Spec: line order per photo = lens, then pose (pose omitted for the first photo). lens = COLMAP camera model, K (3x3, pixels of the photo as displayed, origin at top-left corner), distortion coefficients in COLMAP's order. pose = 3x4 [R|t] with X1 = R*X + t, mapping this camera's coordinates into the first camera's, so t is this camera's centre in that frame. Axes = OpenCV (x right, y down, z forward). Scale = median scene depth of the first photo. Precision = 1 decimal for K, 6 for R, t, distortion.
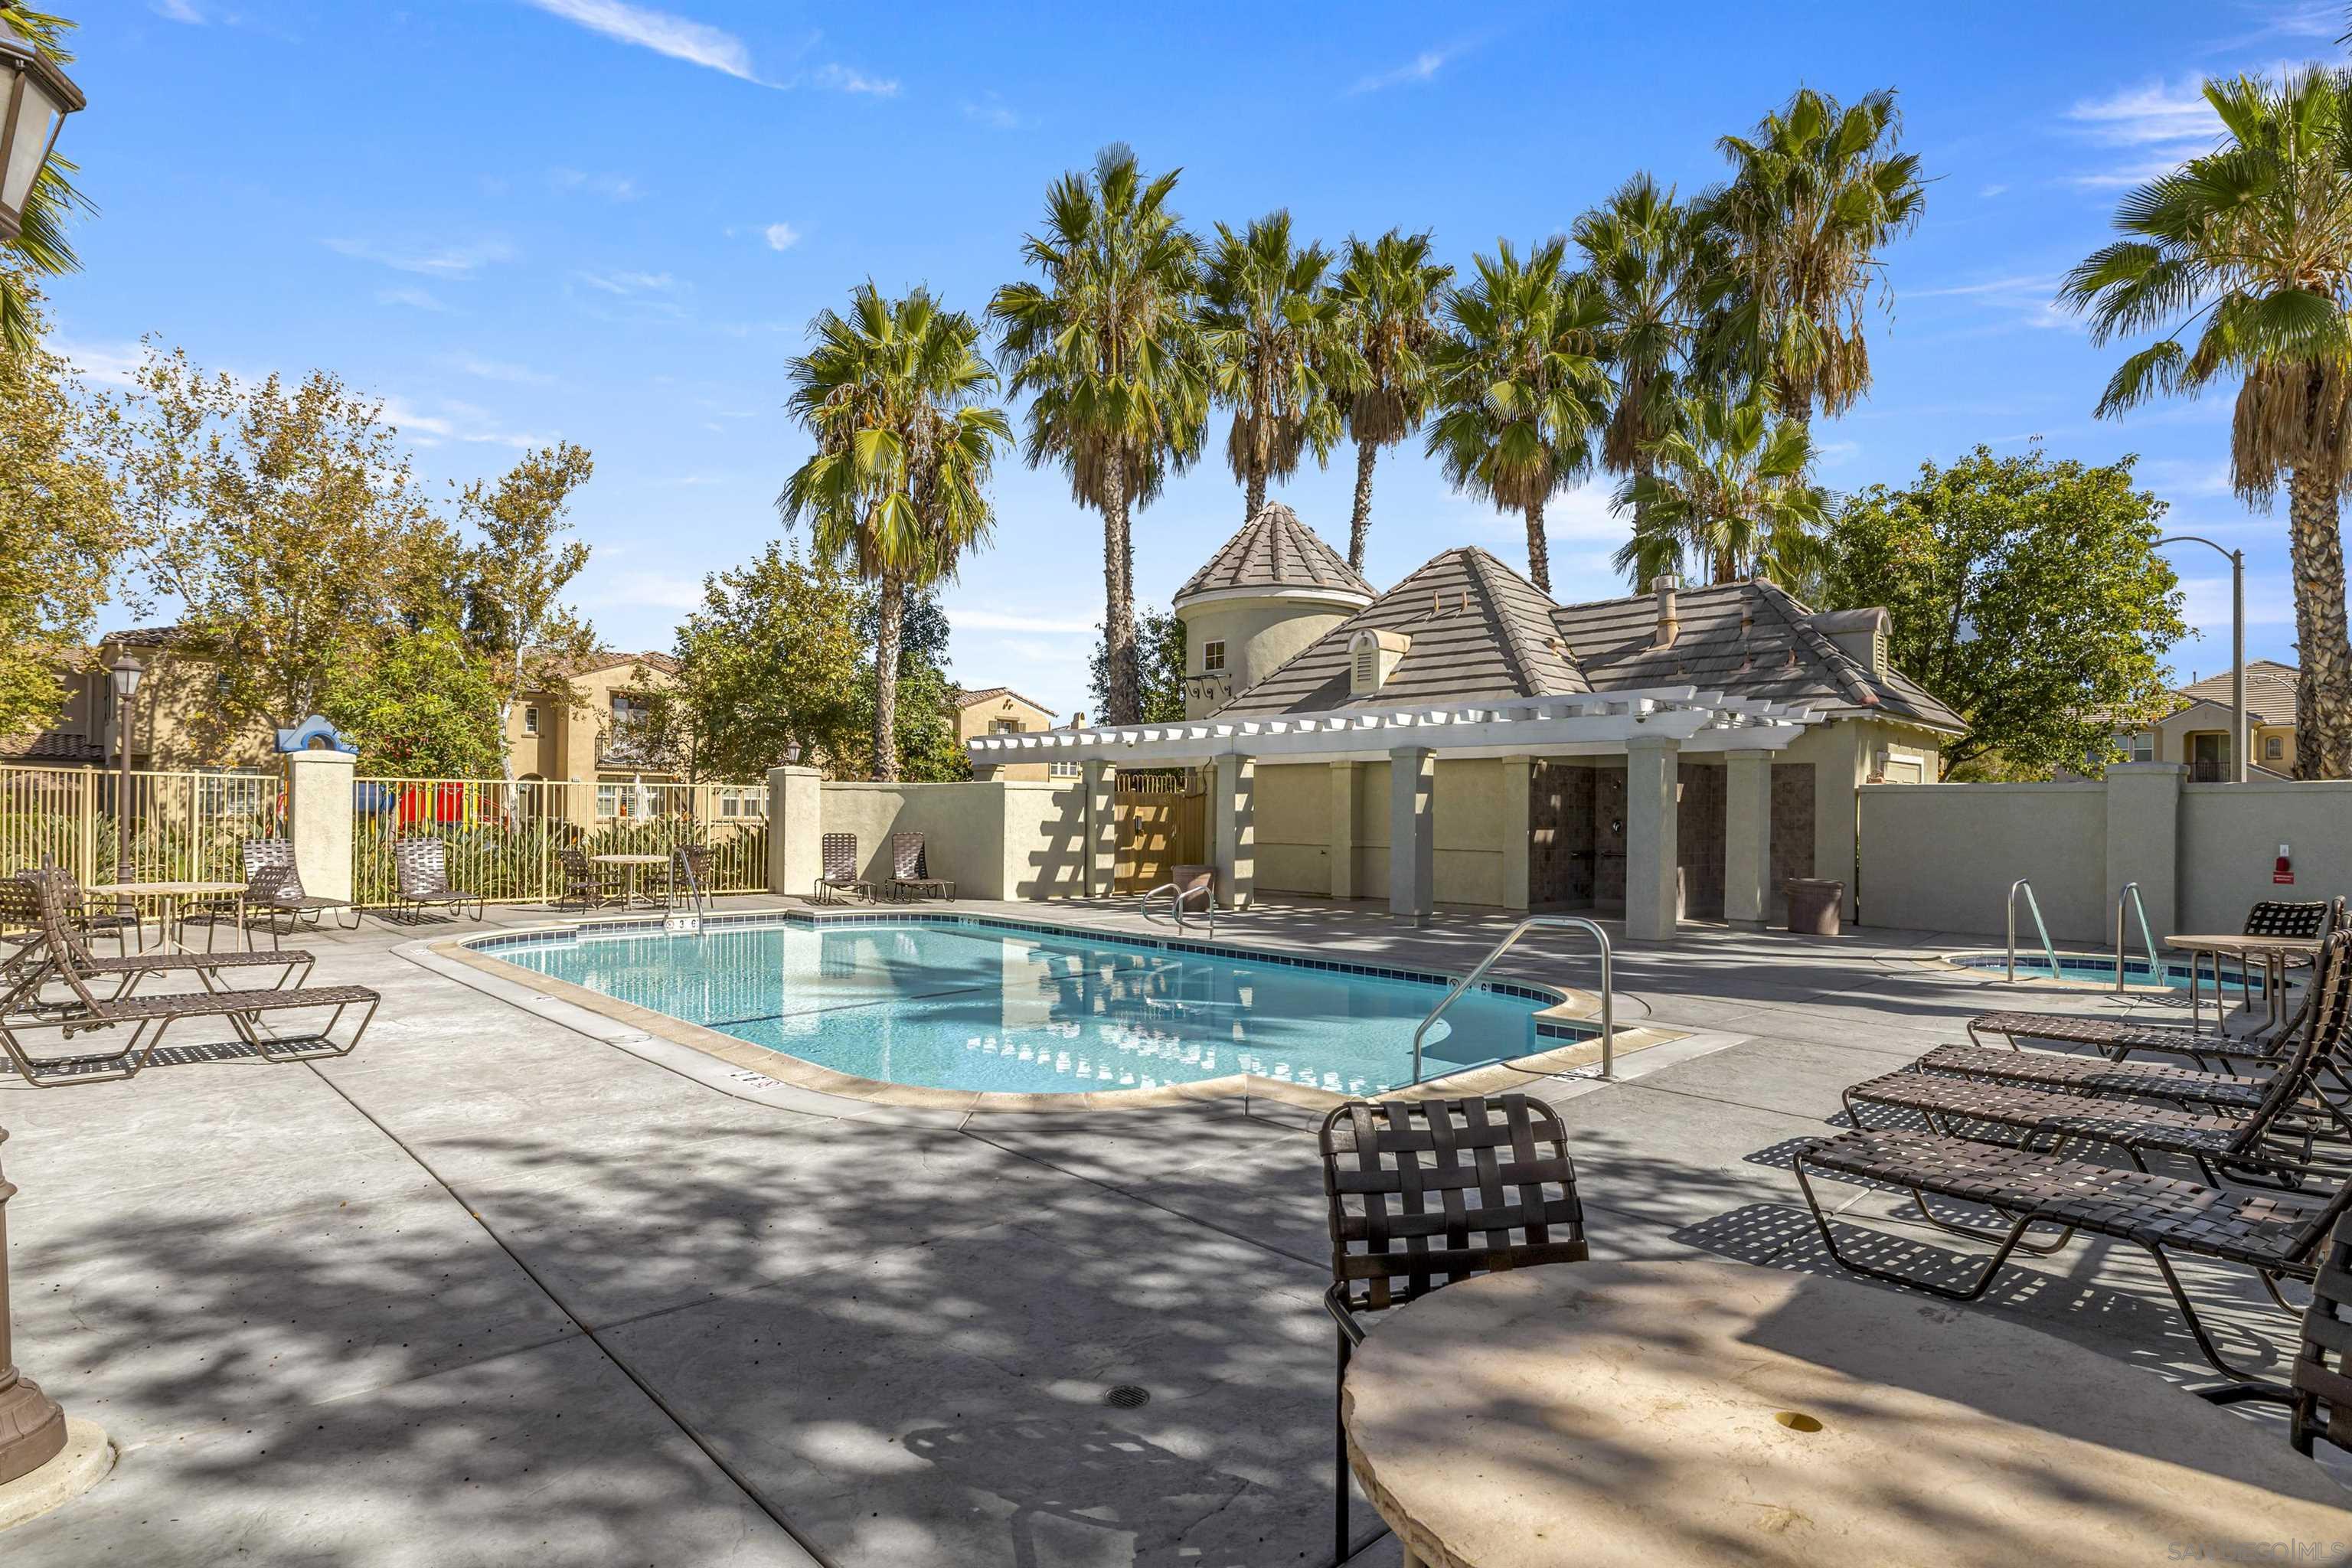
lens RADIAL K [[1244.3, 0, 1176.0], [0, 1244.3, 784.0], [0, 0, 1]] dist [-0.000581, 0.000063]
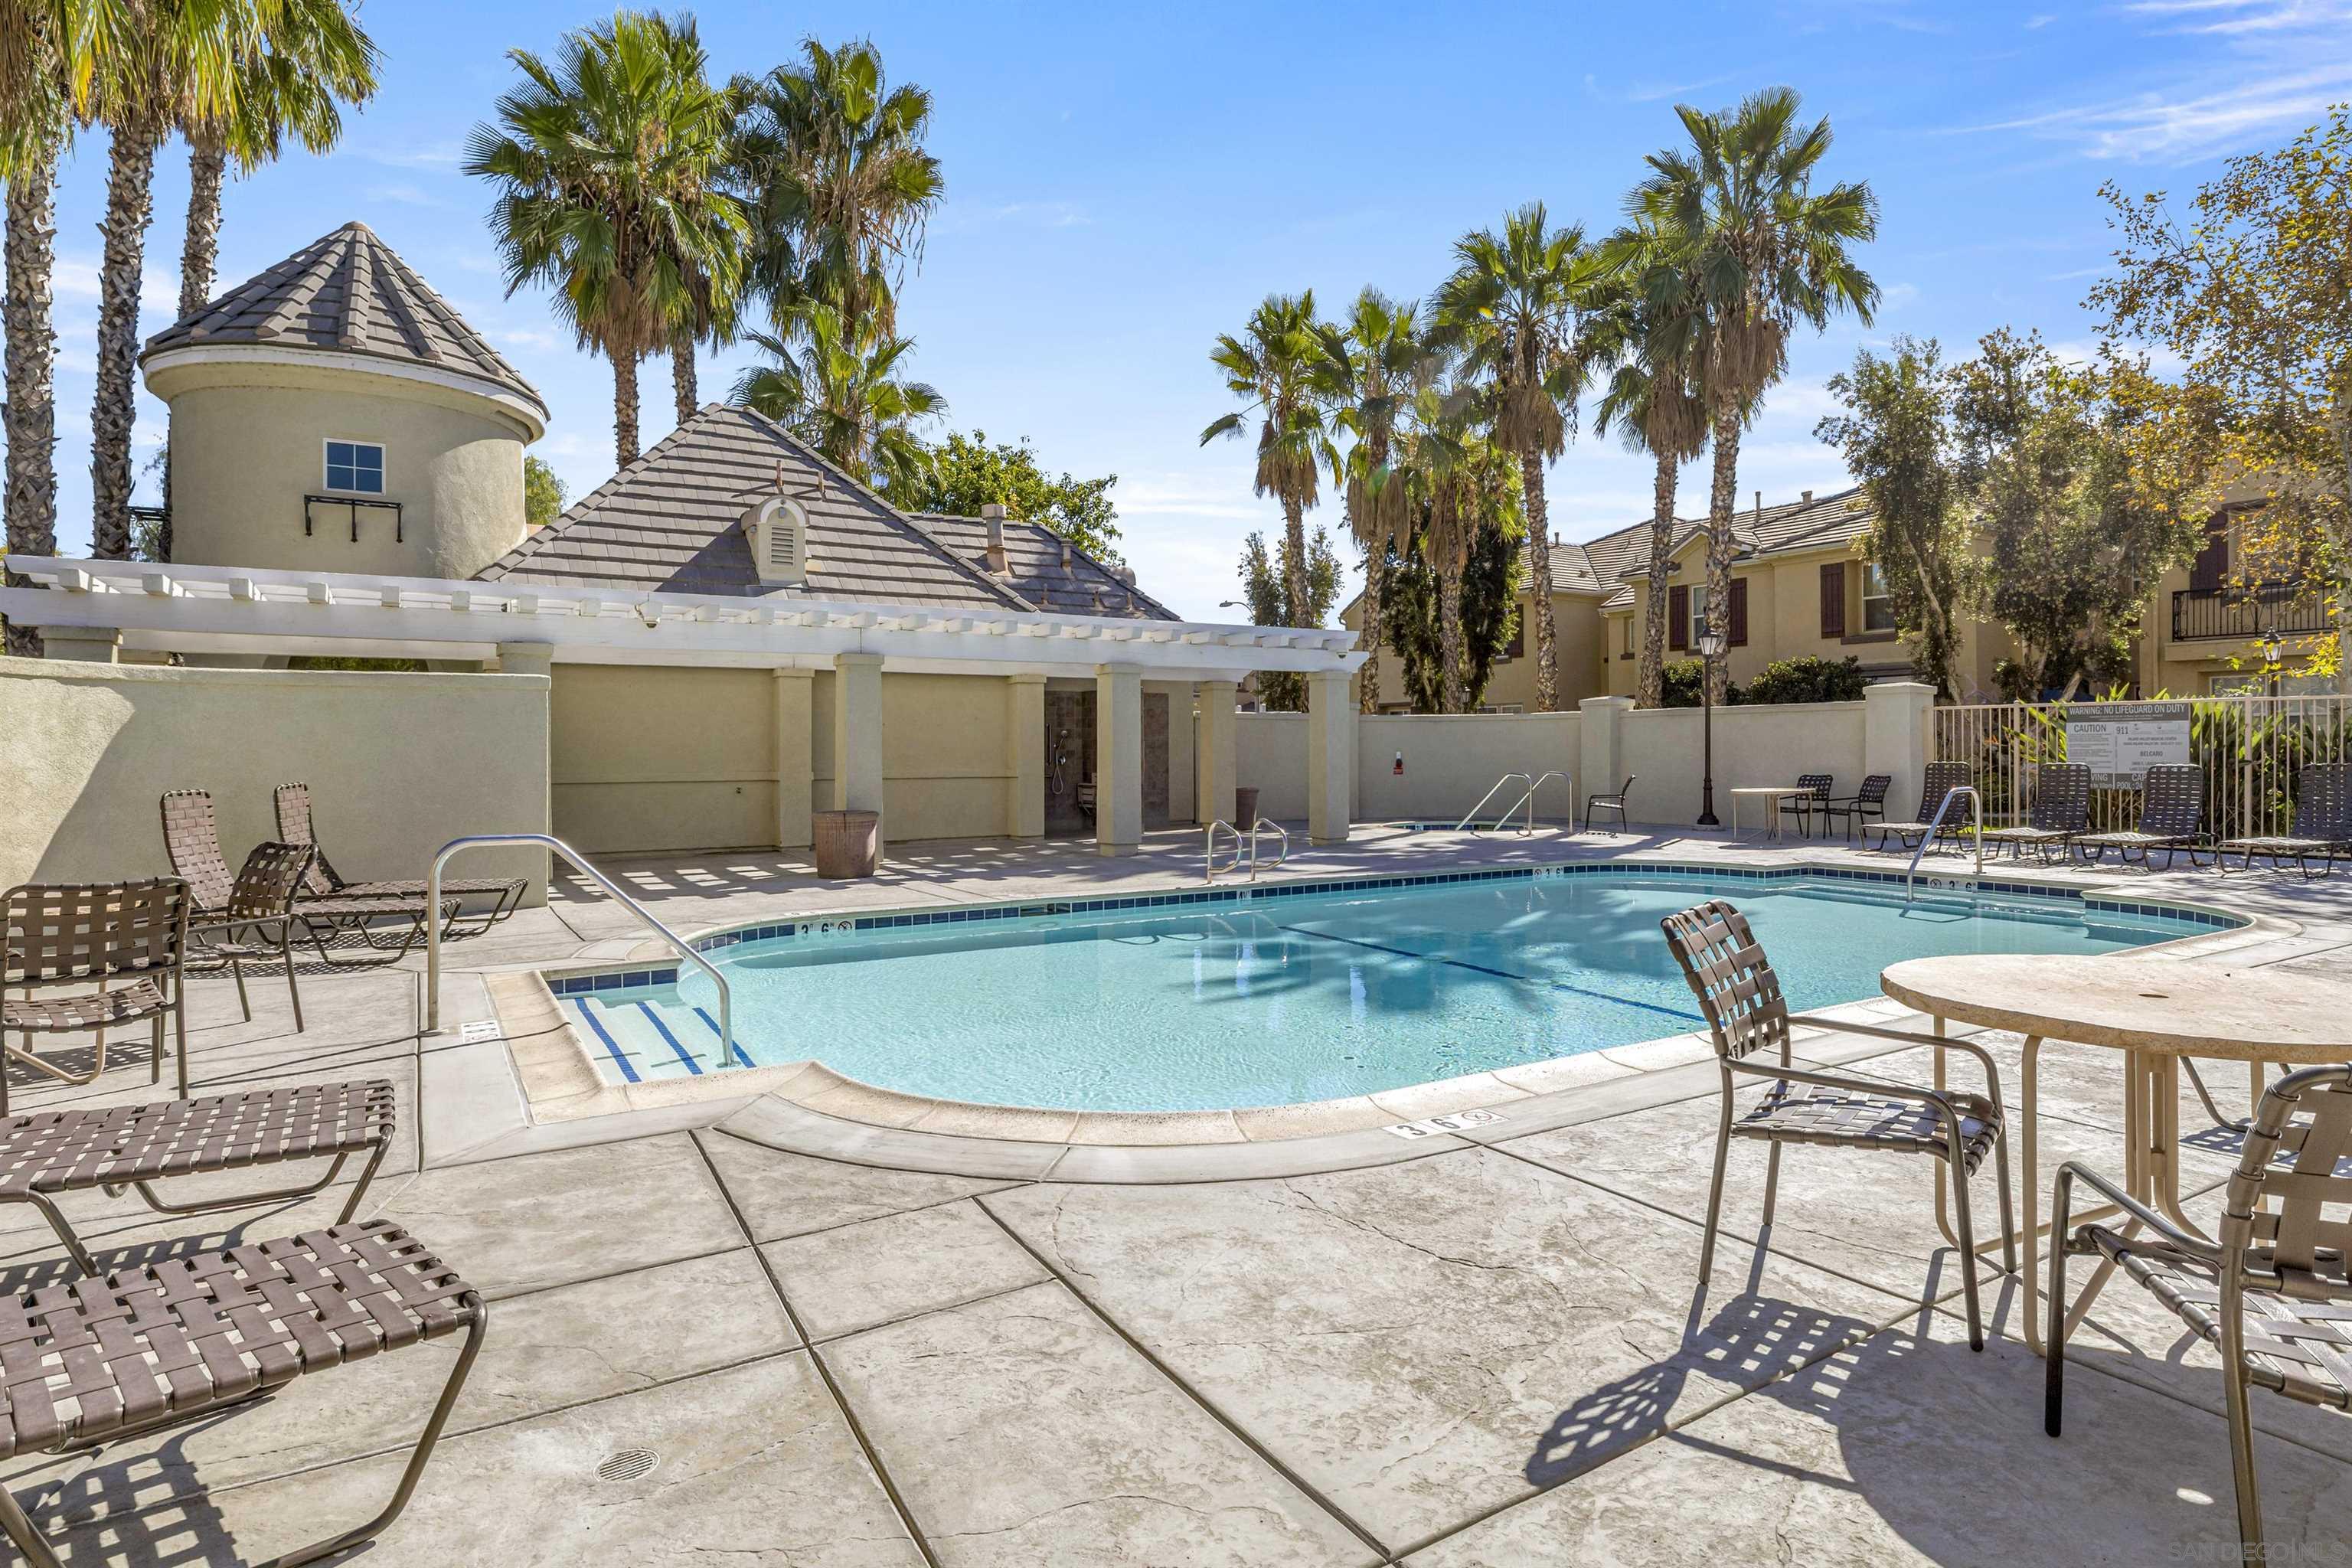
lens RADIAL K [[1244.3, 0, 1176.0], [0, 1244.3, 784.0], [0, 0, 1]] dist [-0.000581, 0.000063]
pose [[0.203205, -0.033006, 0.978580, -0.624390], [-0.009126, 0.999324, 0.035601, 0.025509], [-0.979094, -0.016165, 0.202767, 0.698502]]
